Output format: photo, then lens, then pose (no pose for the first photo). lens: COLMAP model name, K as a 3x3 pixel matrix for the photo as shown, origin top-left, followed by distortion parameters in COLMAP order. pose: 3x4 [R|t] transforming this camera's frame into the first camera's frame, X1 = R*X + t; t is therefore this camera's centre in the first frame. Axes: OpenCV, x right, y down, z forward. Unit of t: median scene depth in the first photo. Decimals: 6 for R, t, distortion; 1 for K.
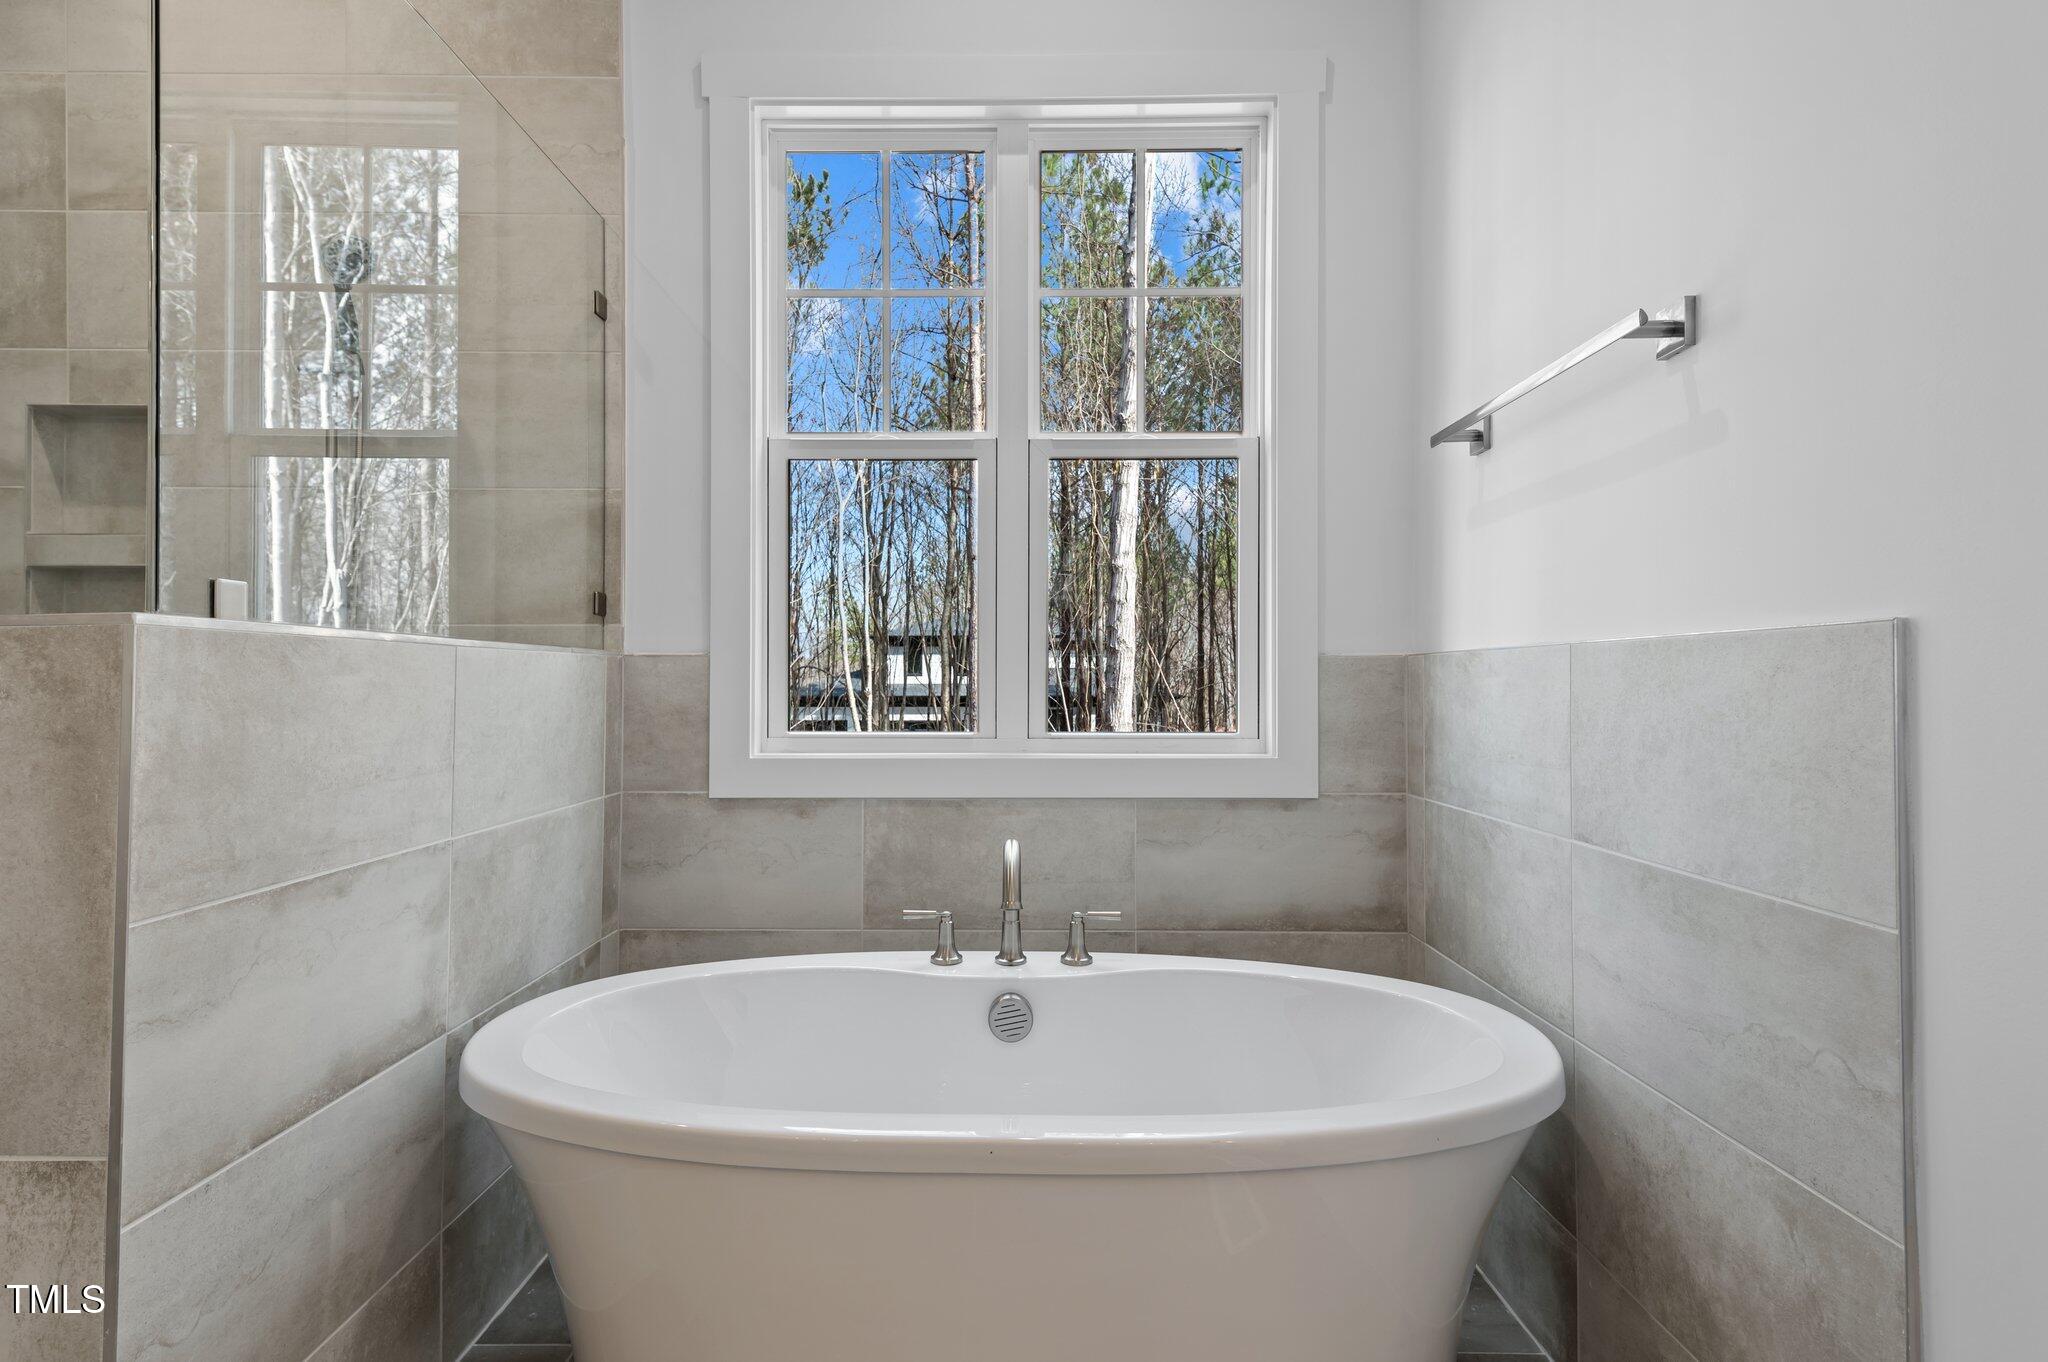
lens RADIAL K [[1097.1, 0, 1020.7], [0, 1097.1, 689.4], [0, 0, 1]] dist [0.042005, -0.010134]
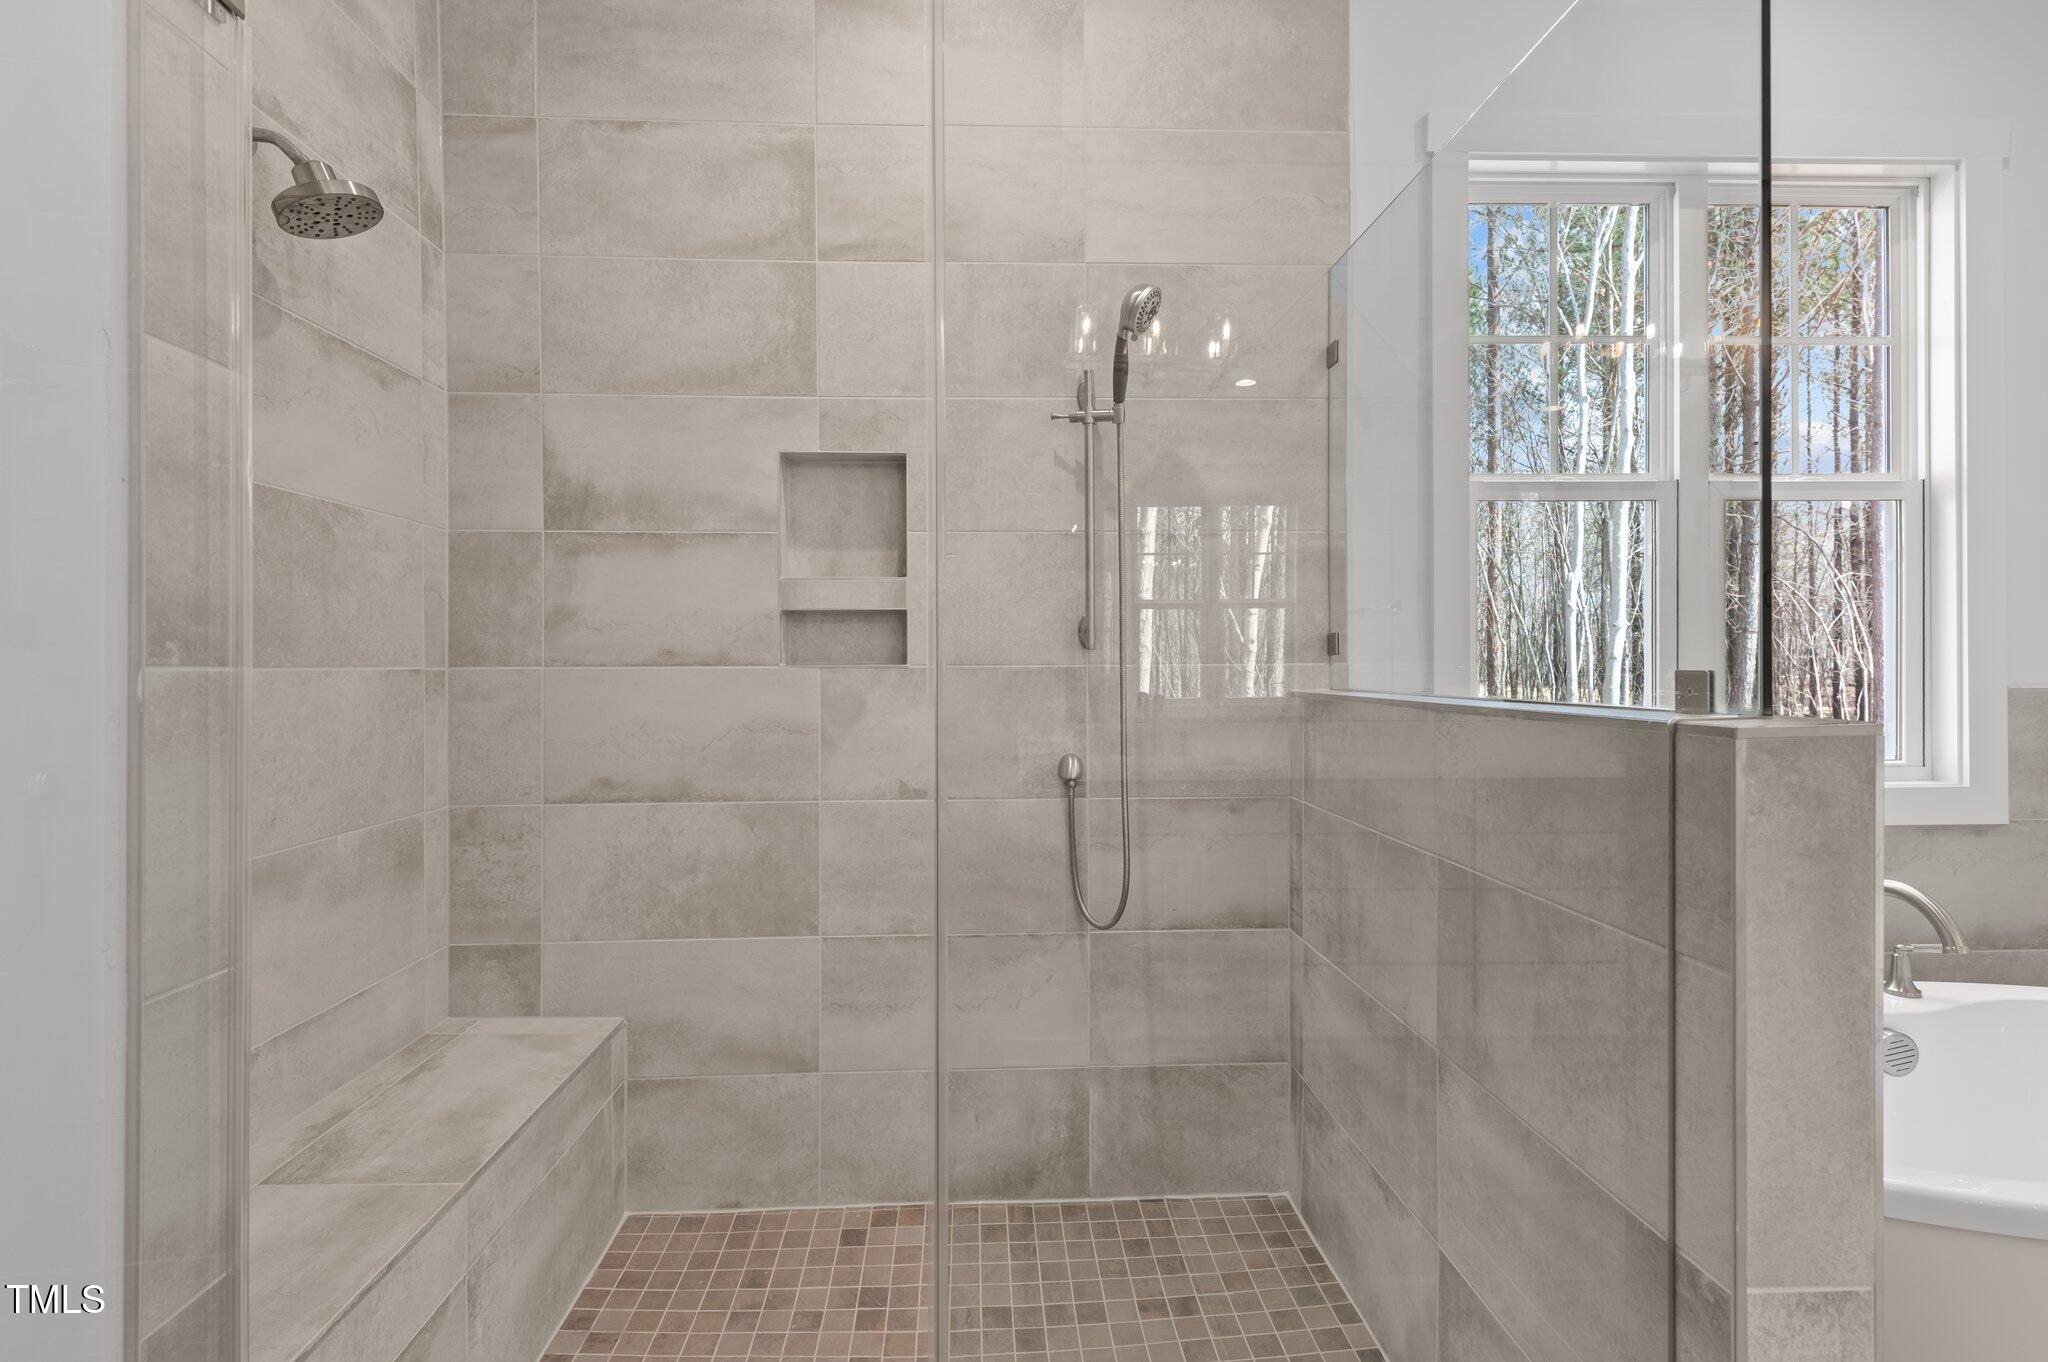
lens RADIAL K [[988.8, 0, 901.0], [0, 988.8, 677.8], [0, 0, 1]] dist [0.023157, -0.008201]
pose [[0.998278, -0.006450, 0.058300, -0.853416], [0.005568, 0.999868, 0.015272, -0.063280], [-0.058390, -0.014921, 0.998182, 0.098976]]
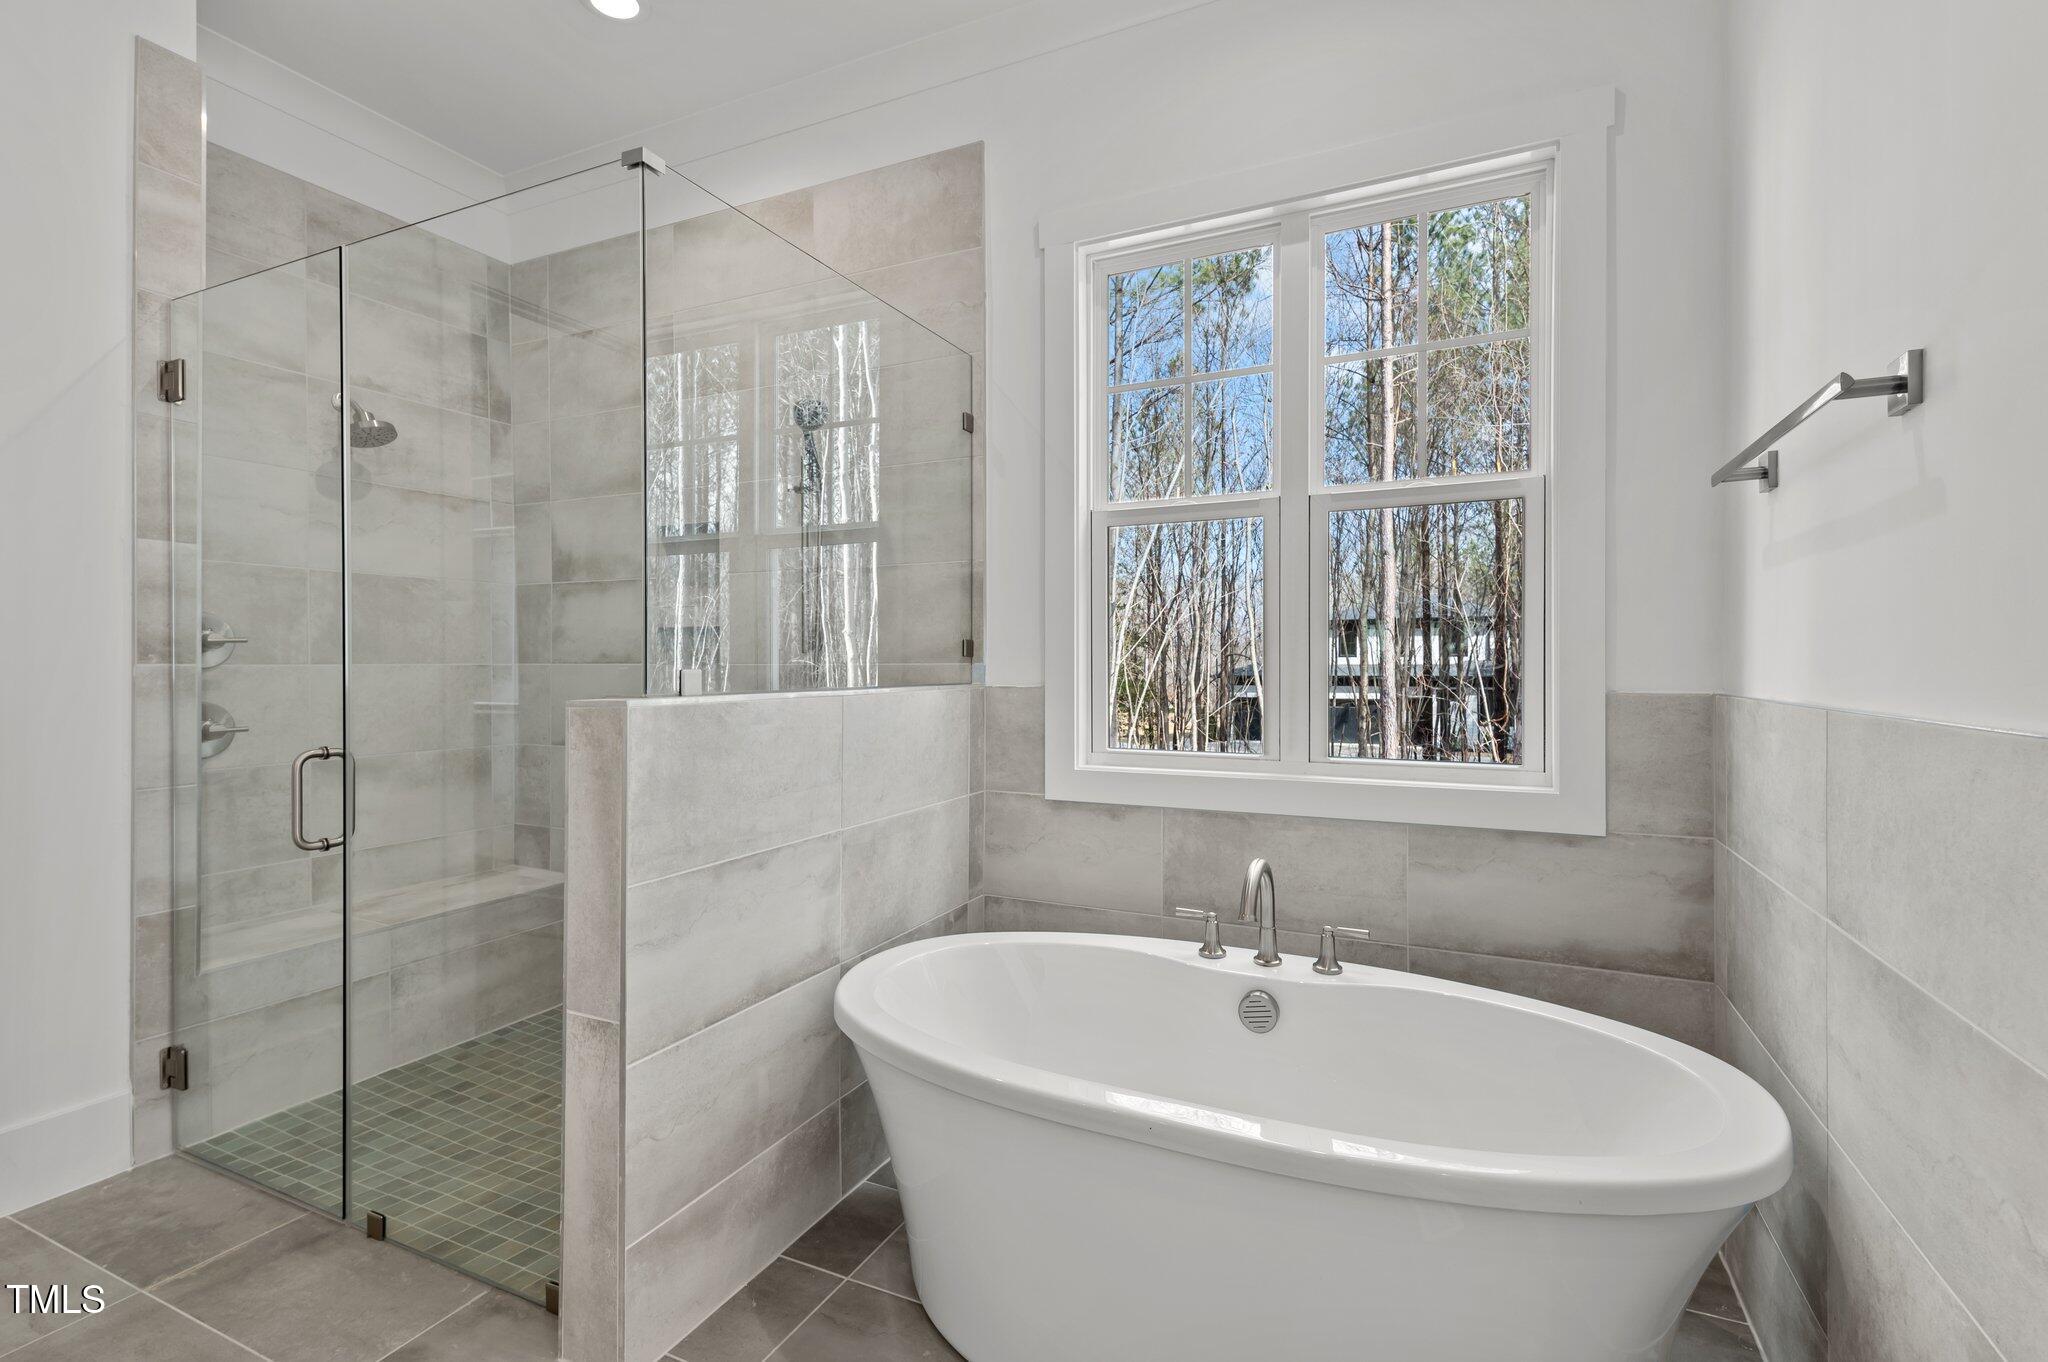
lens RADIAL K [[988.8, 0, 1018.6], [0, 988.8, 674.5], [0, 0, 1]] dist [0.023157, -0.008201]
pose [[0.900617, 0.003863, -0.434596, 0.192729], [0.002880, 0.999885, 0.014857, -0.065281], [0.434603, -0.014632, 0.900503, -0.040083]]
